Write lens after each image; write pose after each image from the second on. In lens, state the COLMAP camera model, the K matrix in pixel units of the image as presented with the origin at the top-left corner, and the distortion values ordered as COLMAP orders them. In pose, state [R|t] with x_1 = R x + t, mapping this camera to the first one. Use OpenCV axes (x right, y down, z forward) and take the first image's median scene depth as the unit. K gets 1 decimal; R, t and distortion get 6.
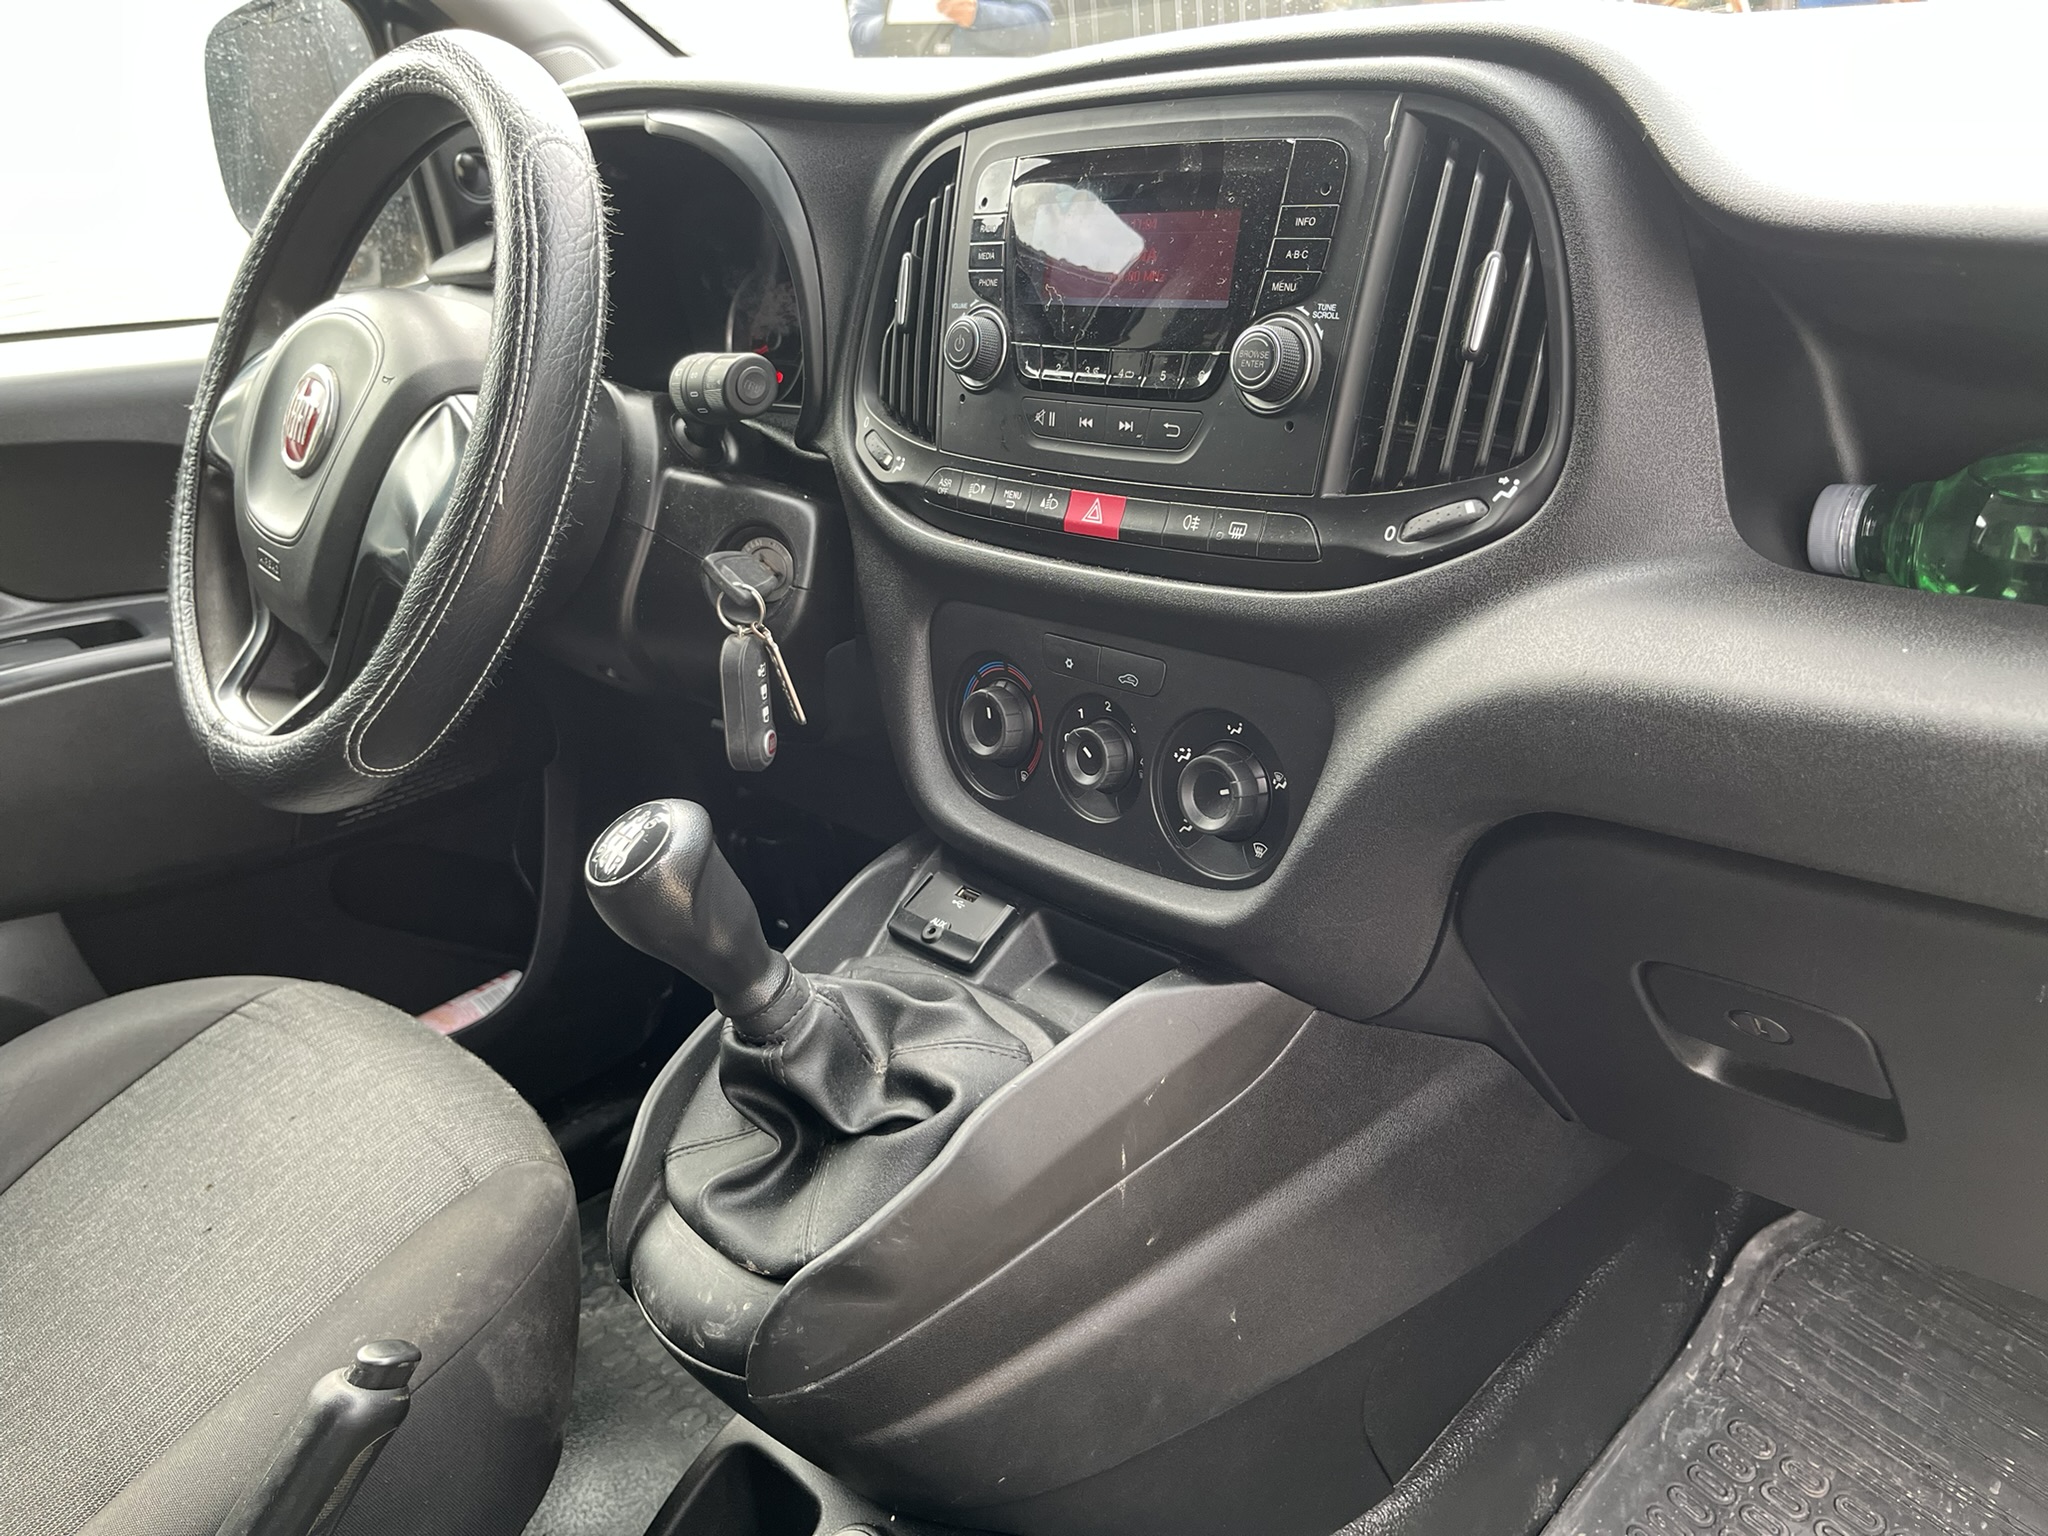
lens RADIAL K [[1555.9, 0, 1020.8], [0, 1555.9, 778.9], [0, 0, 1]] dist [0.073636, -0.110801]
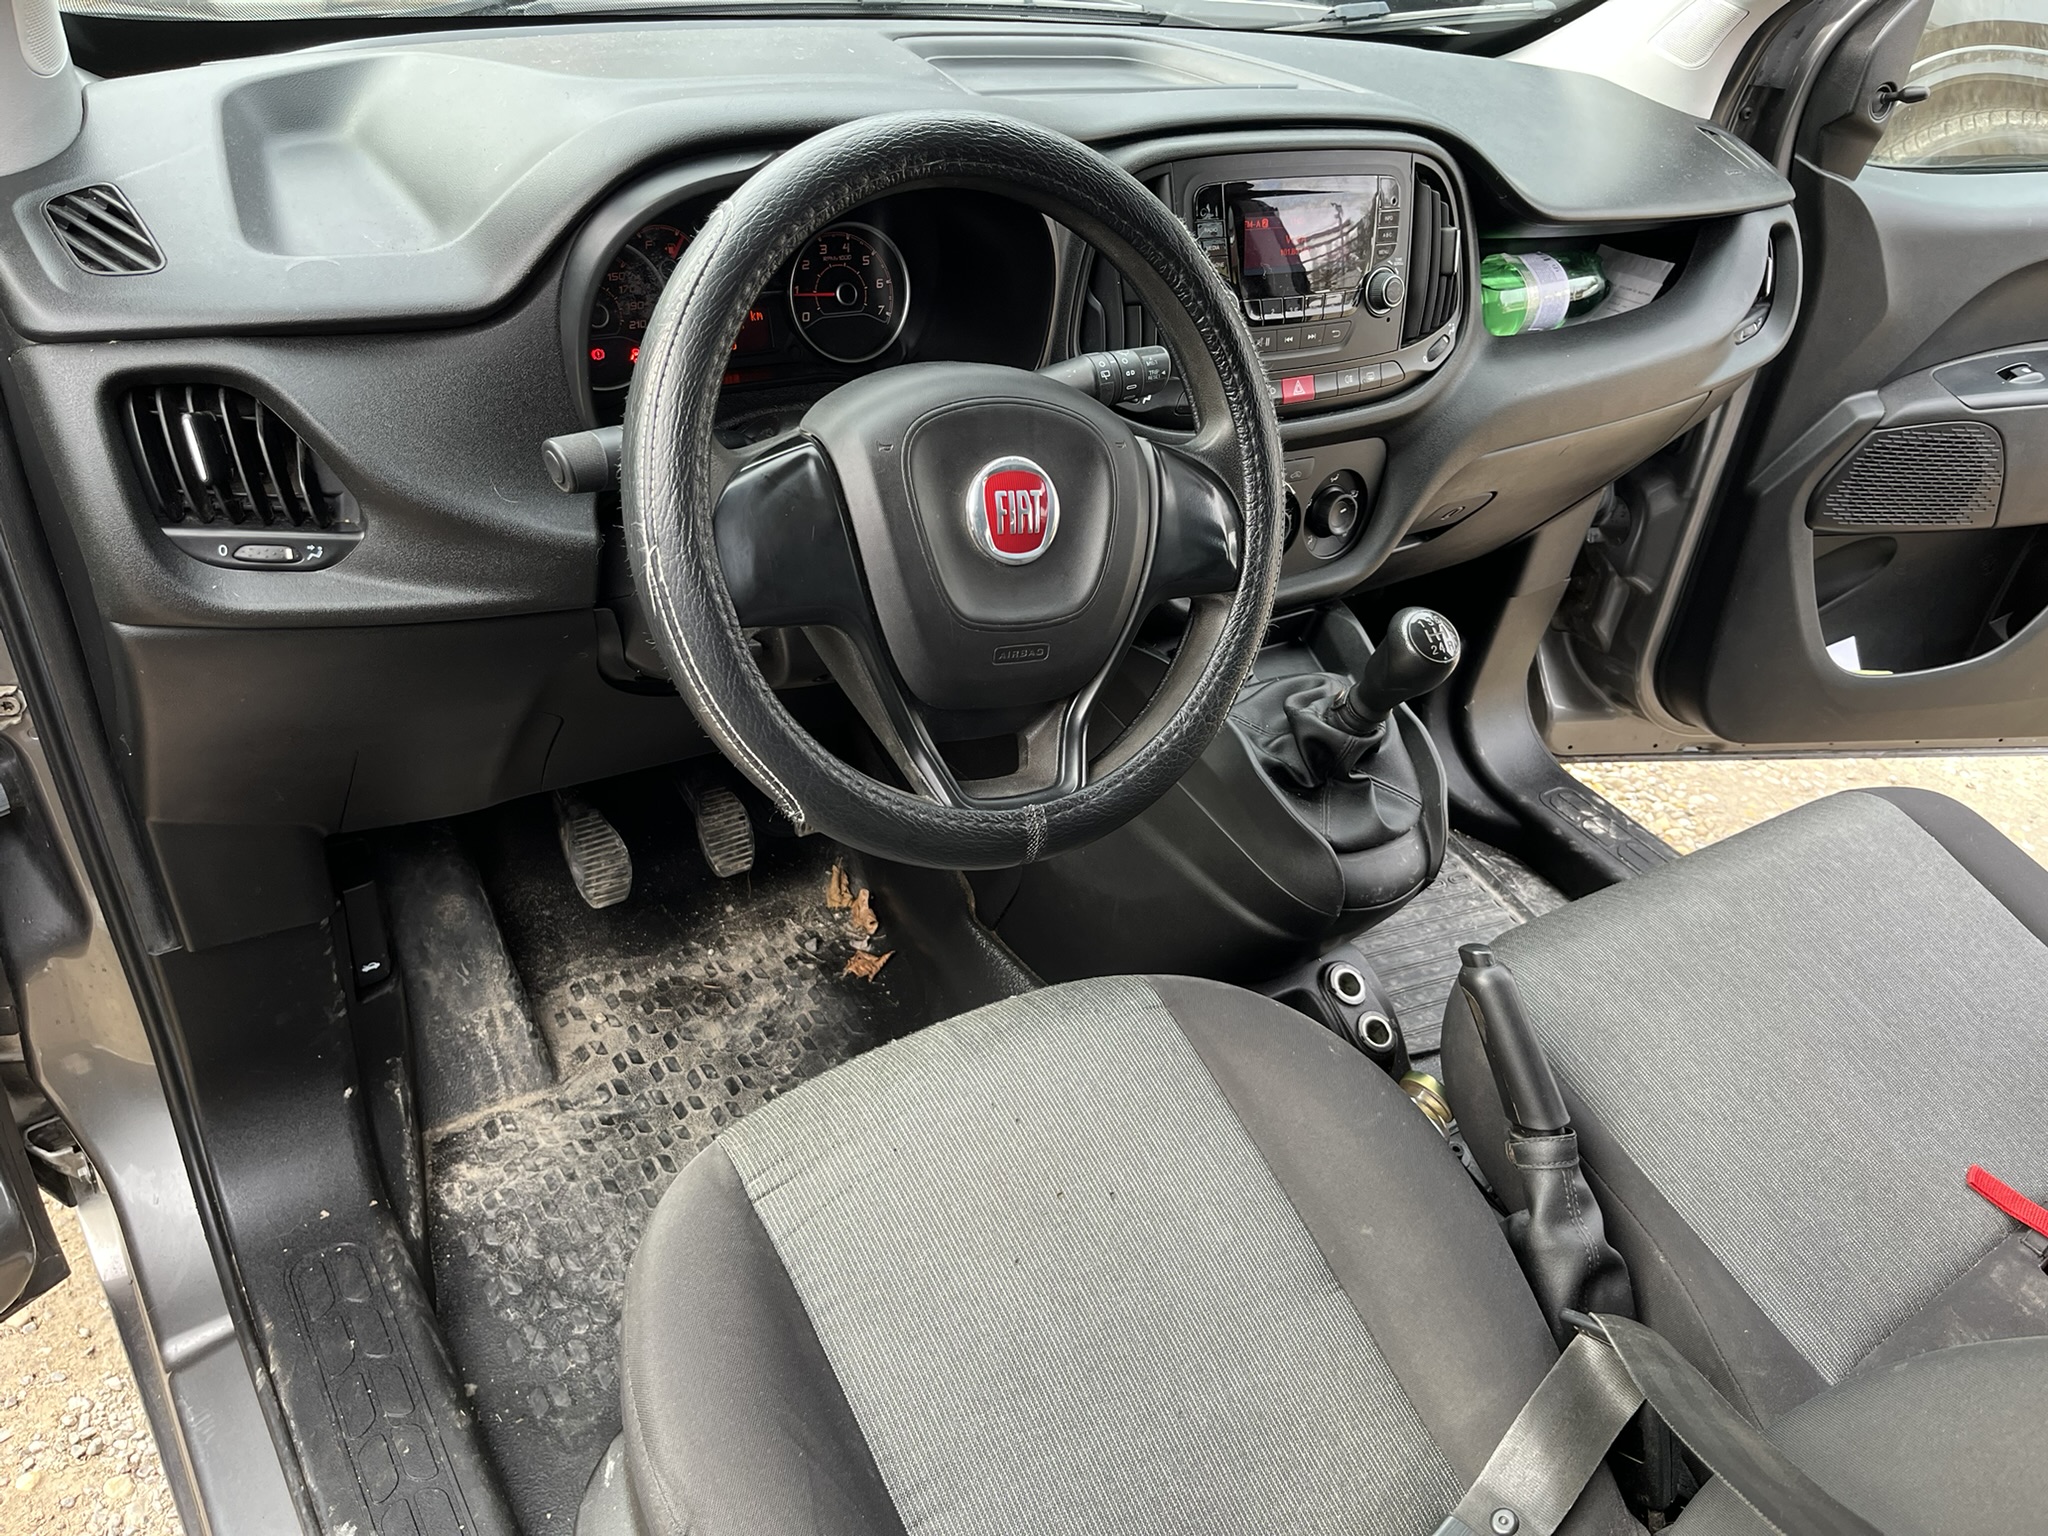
lens RADIAL K [[1569.0, 0, 1024.0], [0, 1569.0, 768.0], [0, 0, 1]] dist [0.032710, -0.059207]
pose [[0.163489, -0.475678, 0.864293, -1.631217], [0.242822, 0.868531, 0.432078, -0.601300], [-0.956195, 0.139229, 0.257500, 0.843143]]
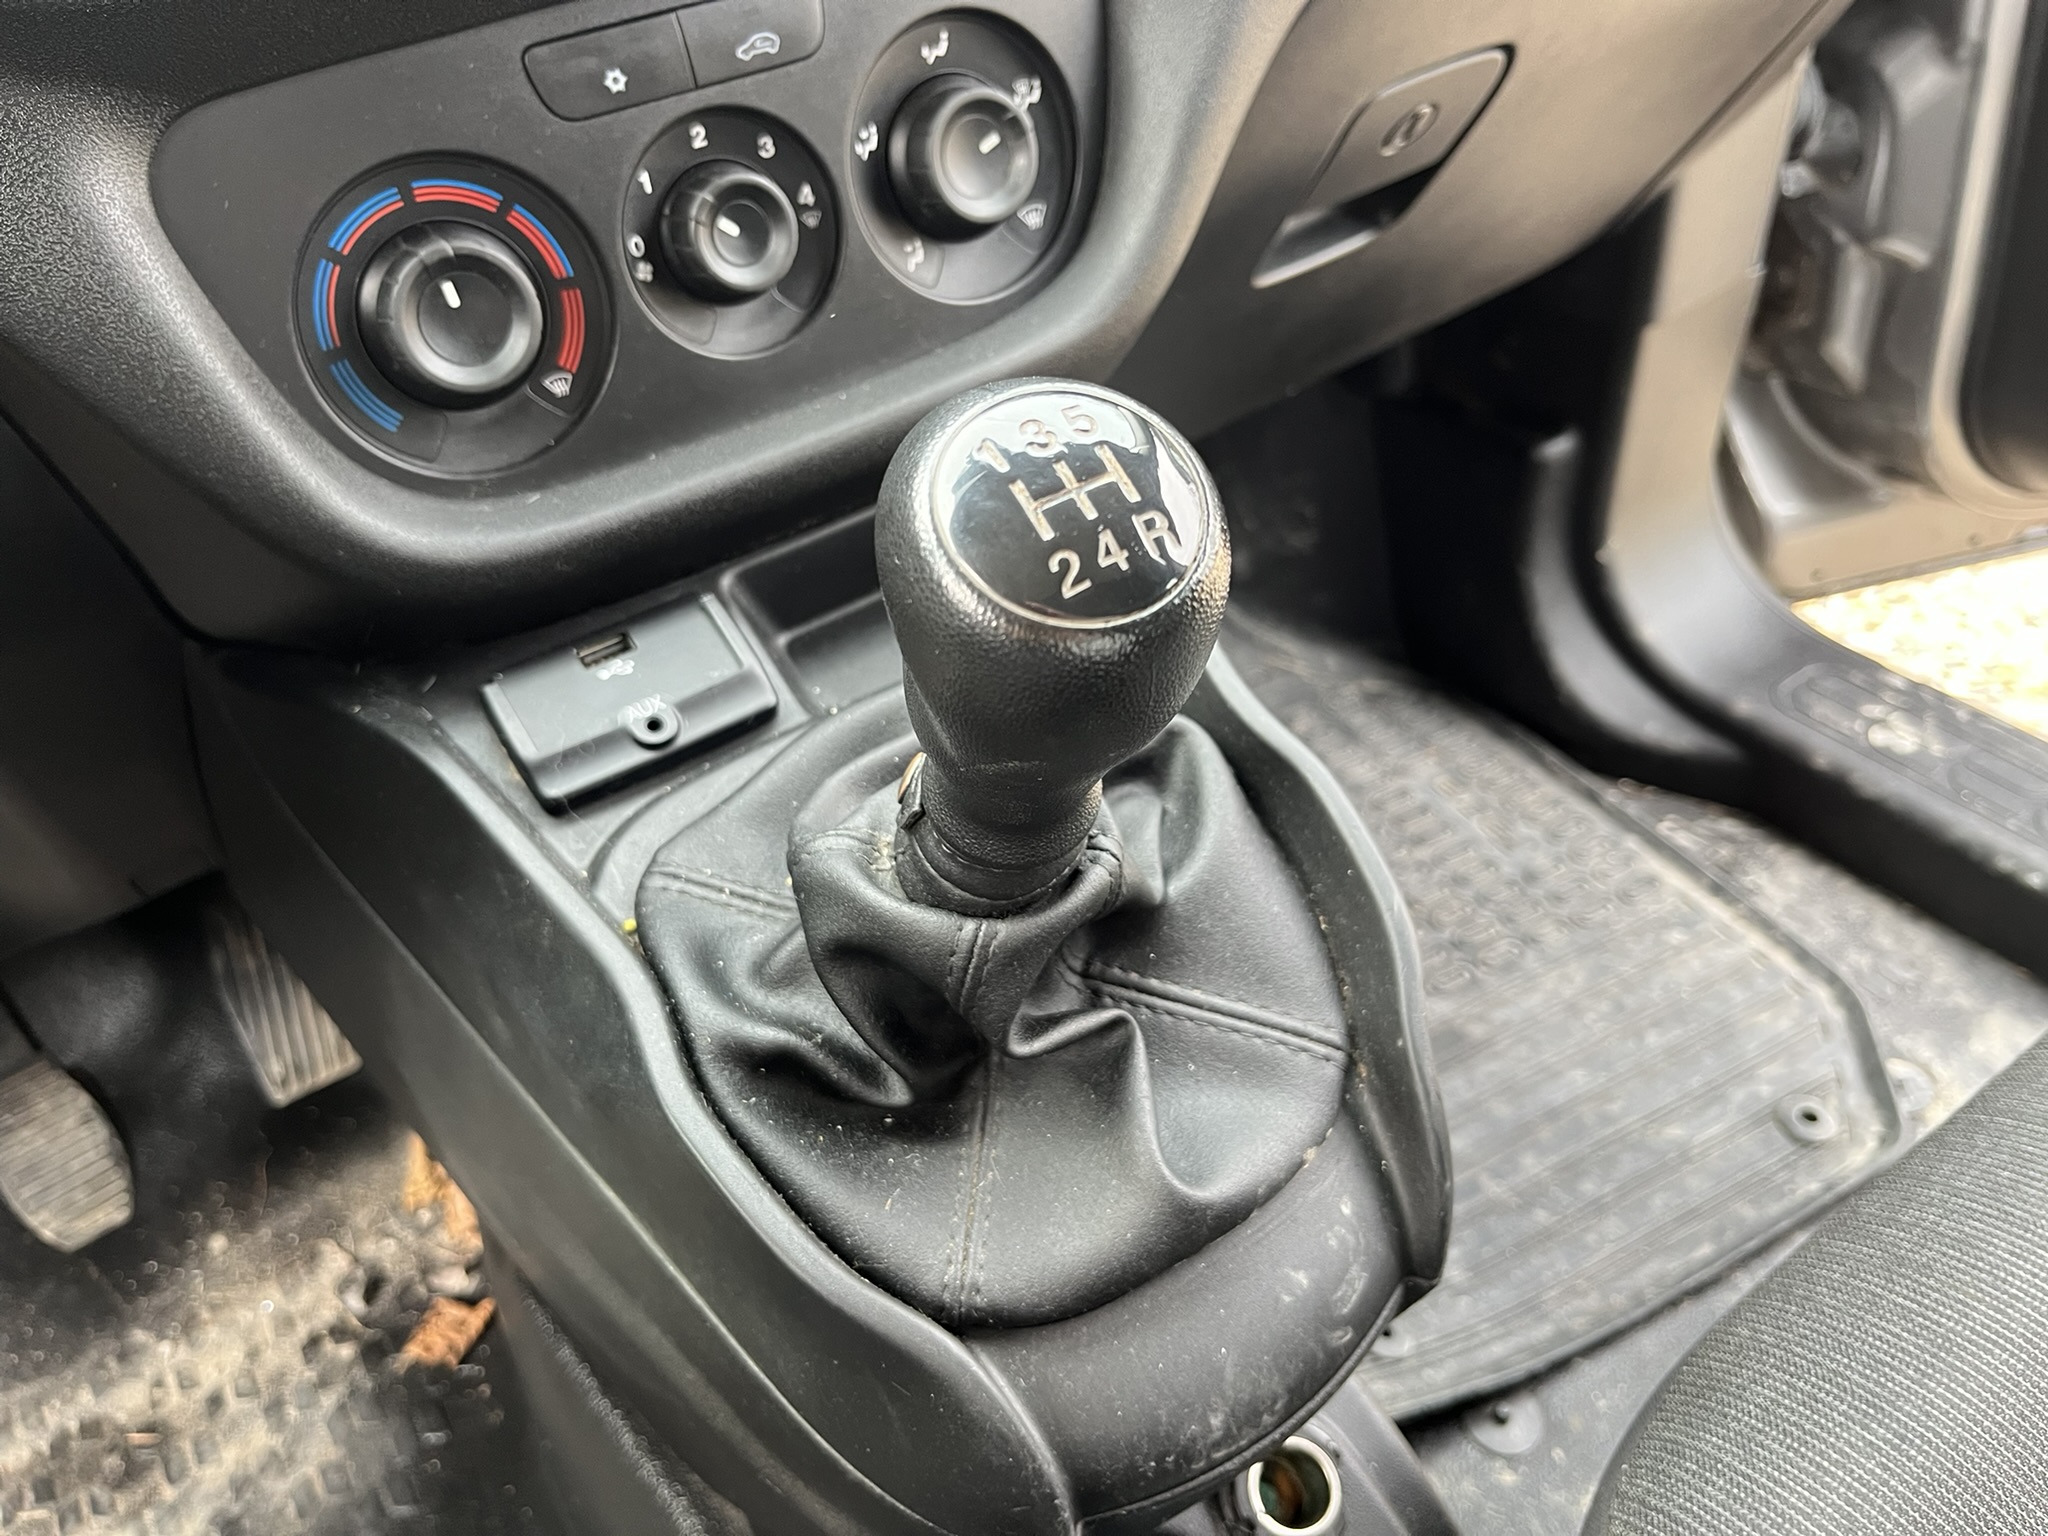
lens RADIAL K [[1617.2, 0, 1031.6], [0, 1617.2, 772.1], [0, 0, 1]] dist [0.009104, -0.000201]
pose [[0.168414, -0.563712, 0.808620, -0.500767], [0.458700, 0.770922, 0.441897, -0.071686], [-0.872485, 0.296492, 0.388409, 0.735958]]
